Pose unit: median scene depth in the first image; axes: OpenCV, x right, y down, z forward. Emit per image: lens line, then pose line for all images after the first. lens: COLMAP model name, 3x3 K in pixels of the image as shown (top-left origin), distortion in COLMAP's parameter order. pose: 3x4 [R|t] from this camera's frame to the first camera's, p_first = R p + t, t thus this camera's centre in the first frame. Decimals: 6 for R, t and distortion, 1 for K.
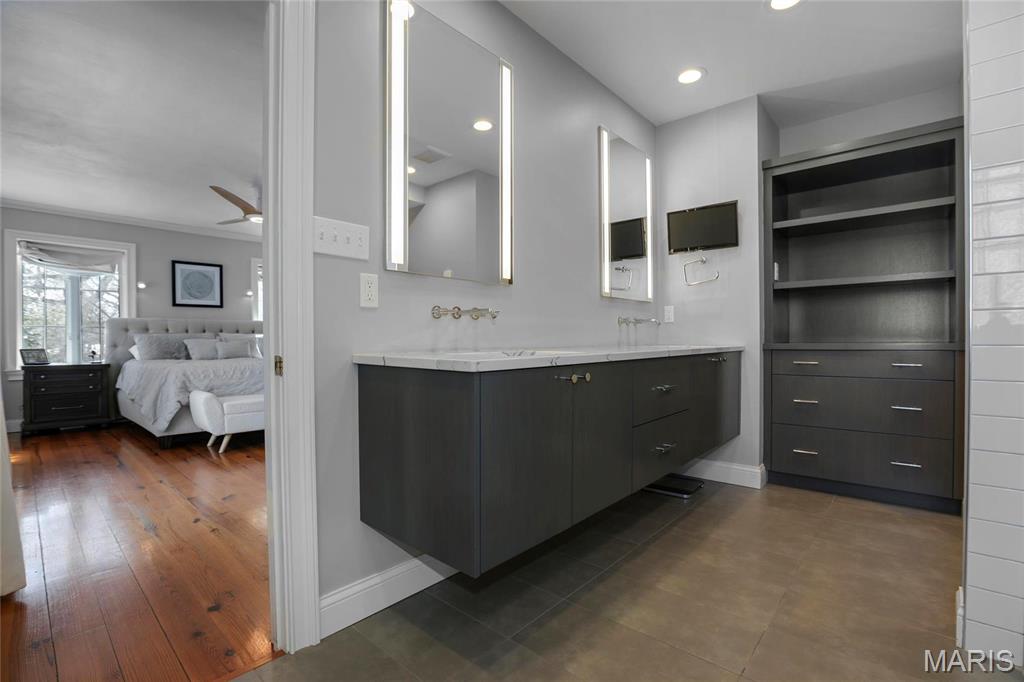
lens RADIAL K [[465.8, 0, 512.0], [0, 465.8, 341.0], [0, 0, 1]] dist [-0.002179, -0.000157]
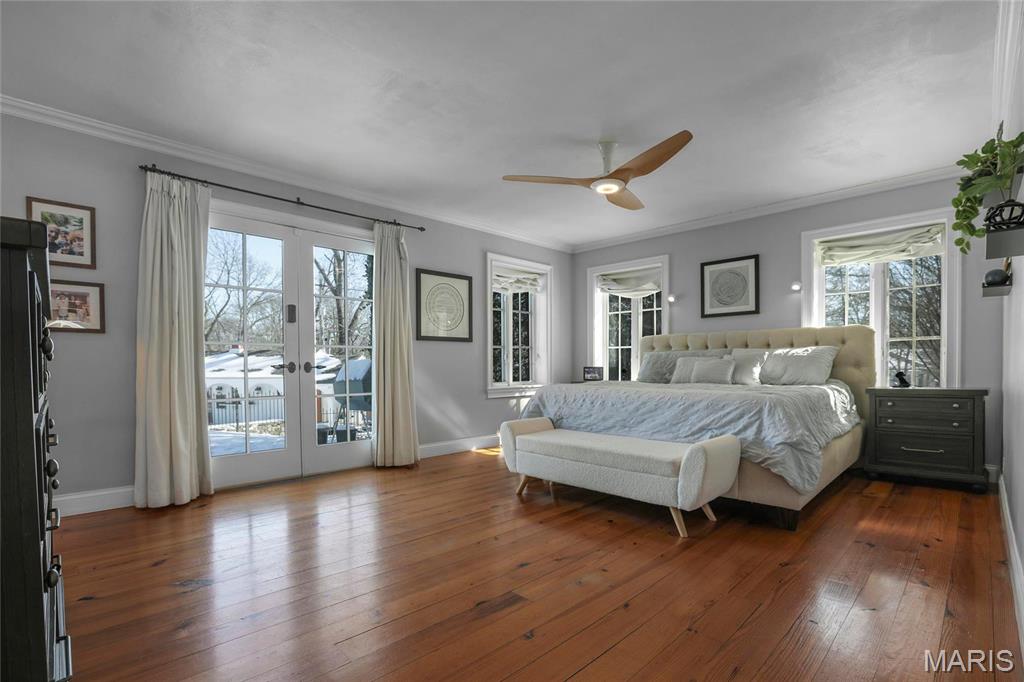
lens RADIAL K [[476.5, 0, 514.2], [0, 476.5, 355.1], [0, 0, 1]] dist [-0.029529, 0.000810]
pose [[-0.039946, -0.017767, -0.999044, 0.132051], [-0.001366, 0.999842, -0.017727, 0.007089], [0.999201, 0.000657, -0.039964, 0.701075]]
